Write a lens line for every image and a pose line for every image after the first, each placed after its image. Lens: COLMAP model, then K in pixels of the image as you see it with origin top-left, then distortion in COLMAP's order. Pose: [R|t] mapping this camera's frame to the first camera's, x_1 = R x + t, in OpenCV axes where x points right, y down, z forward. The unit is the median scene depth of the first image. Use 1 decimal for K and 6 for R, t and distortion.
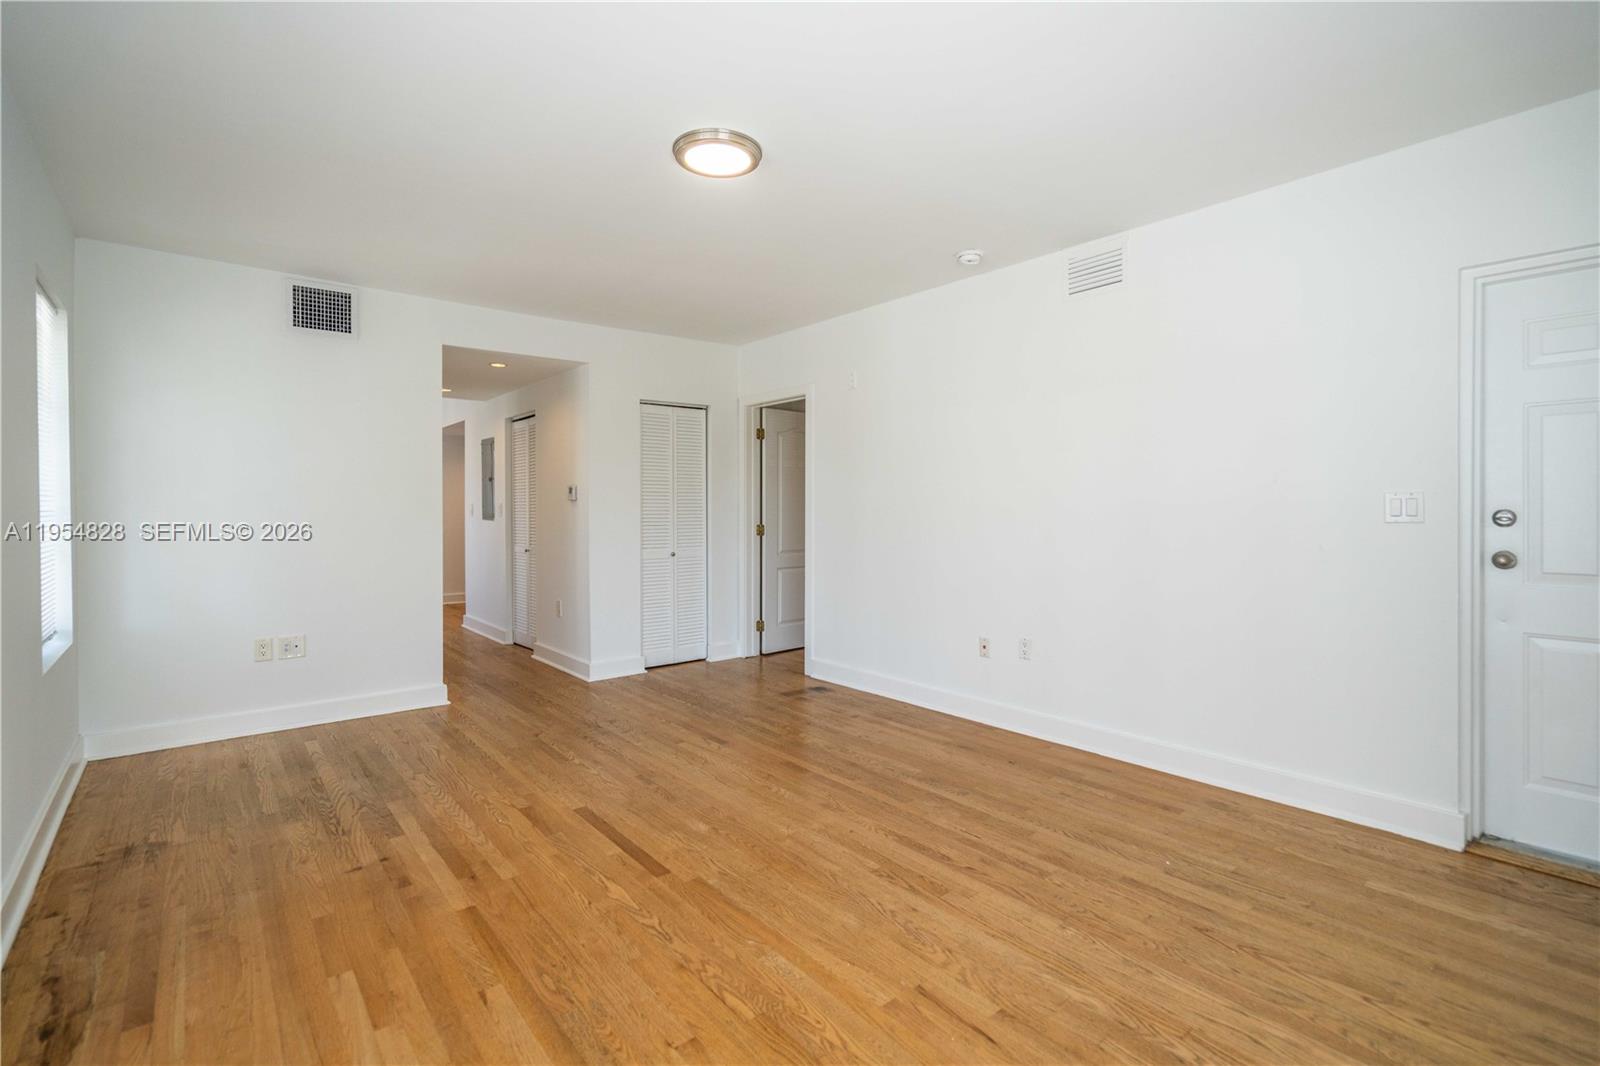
lens RADIAL K [[728.5, 0, 800.0], [0, 728.5, 533.0], [0, 0, 1]] dist [-0.001761, 0.000133]
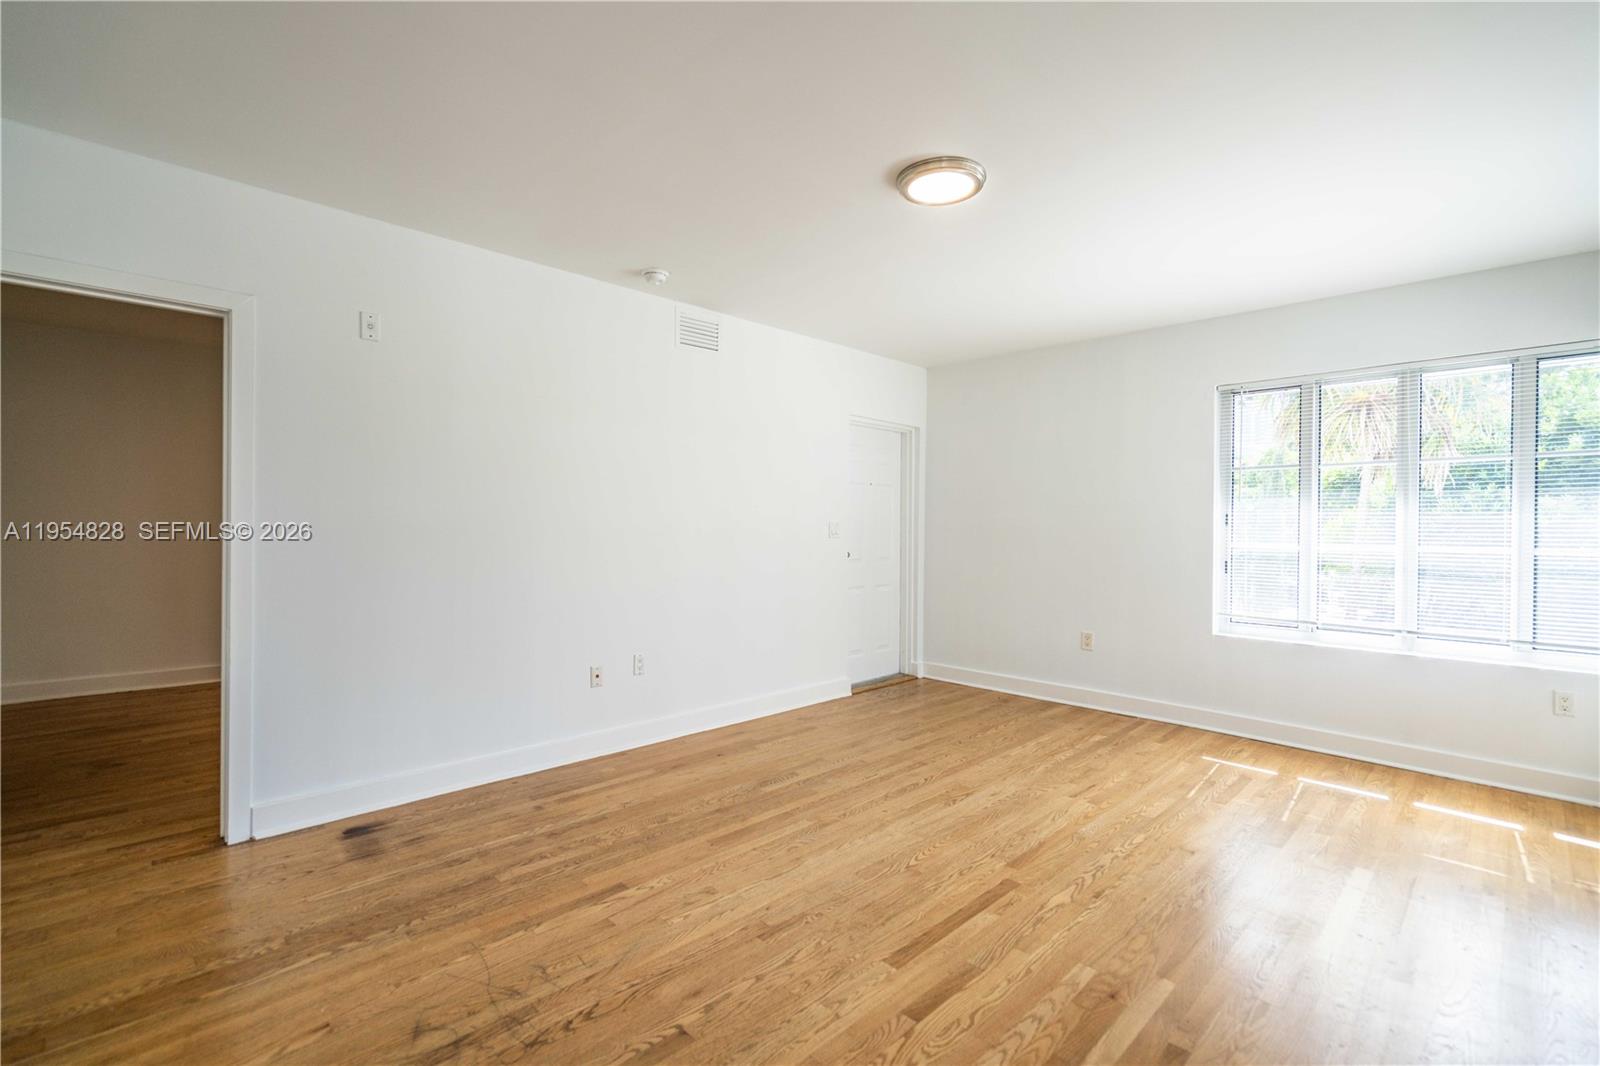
lens RADIAL K [[728.5, 0, 800.0], [0, 728.5, 533.0], [0, 0, 1]] dist [-0.001761, 0.000133]
pose [[-0.093460, -0.005653, 0.995607, -0.988611], [0.027807, 0.999579, 0.008286, -0.038919], [-0.995235, 0.028459, -0.093264, 1.149273]]
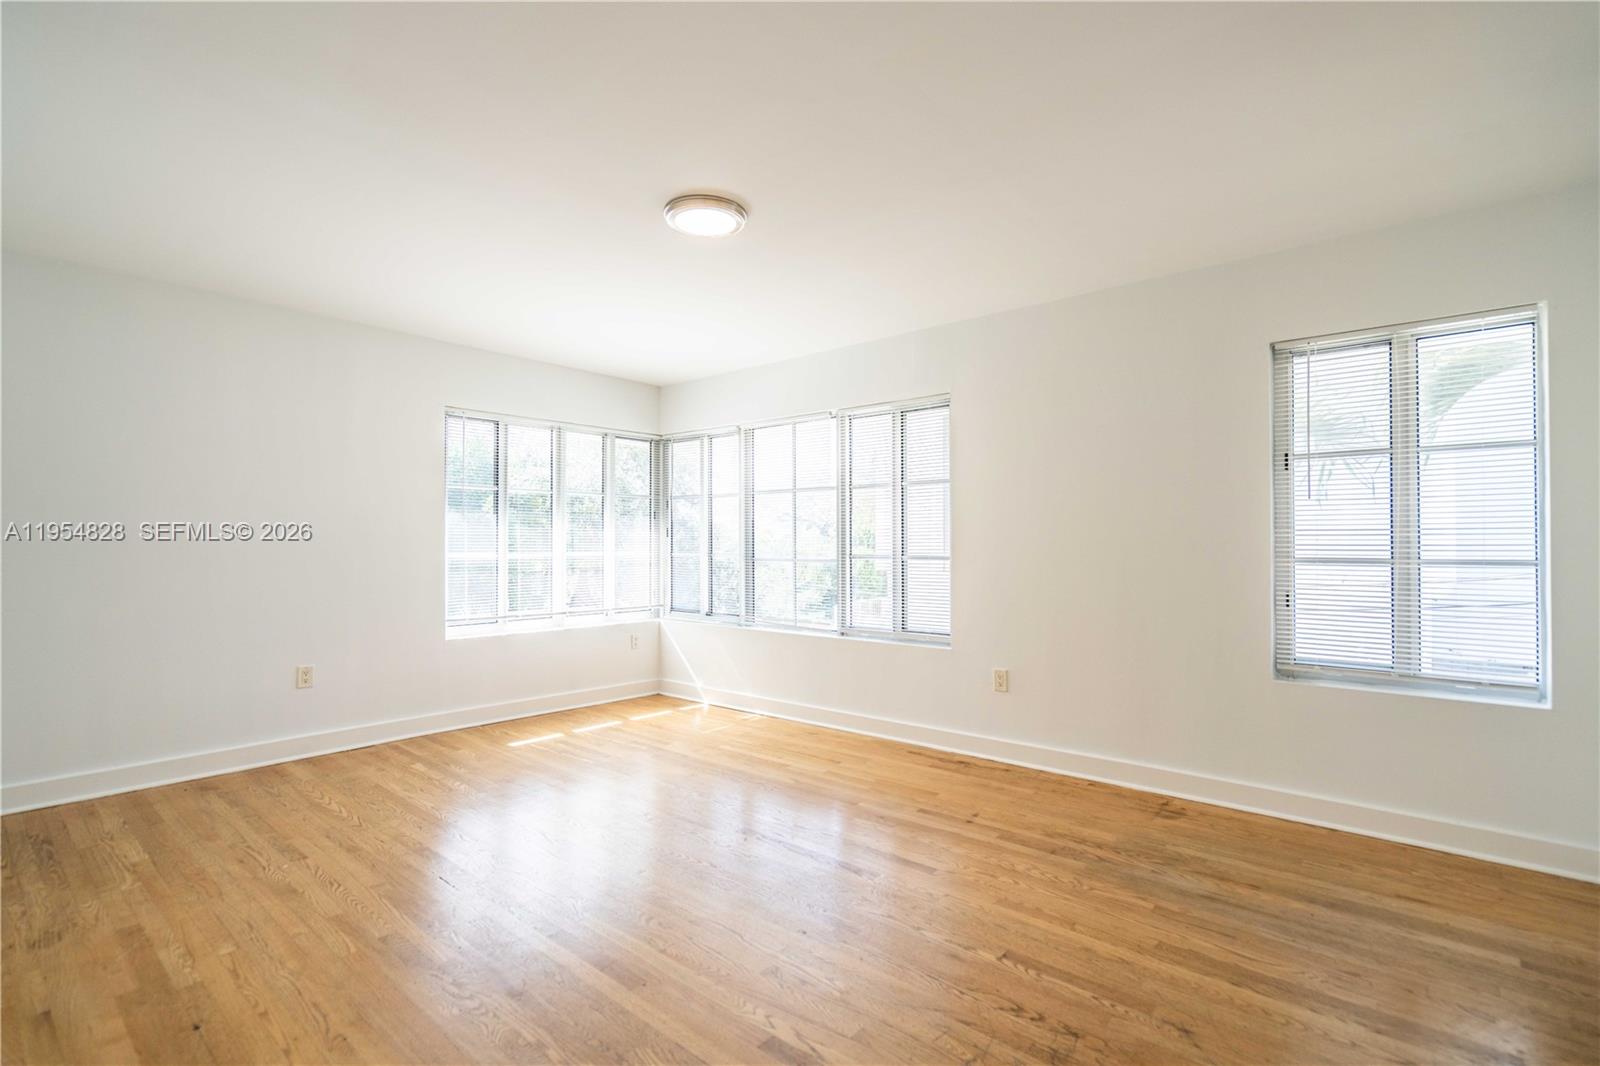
lens RADIAL K [[728.5, 0, 800.0], [0, 728.5, 533.0], [0, 0, 1]] dist [-0.001761, 0.000133]
pose [[-0.984477, 0.000659, -0.175515, -0.054963], [-0.002807, 0.999806, 0.019498, -0.062096], [0.175494, 0.019687, -0.984284, 1.874196]]
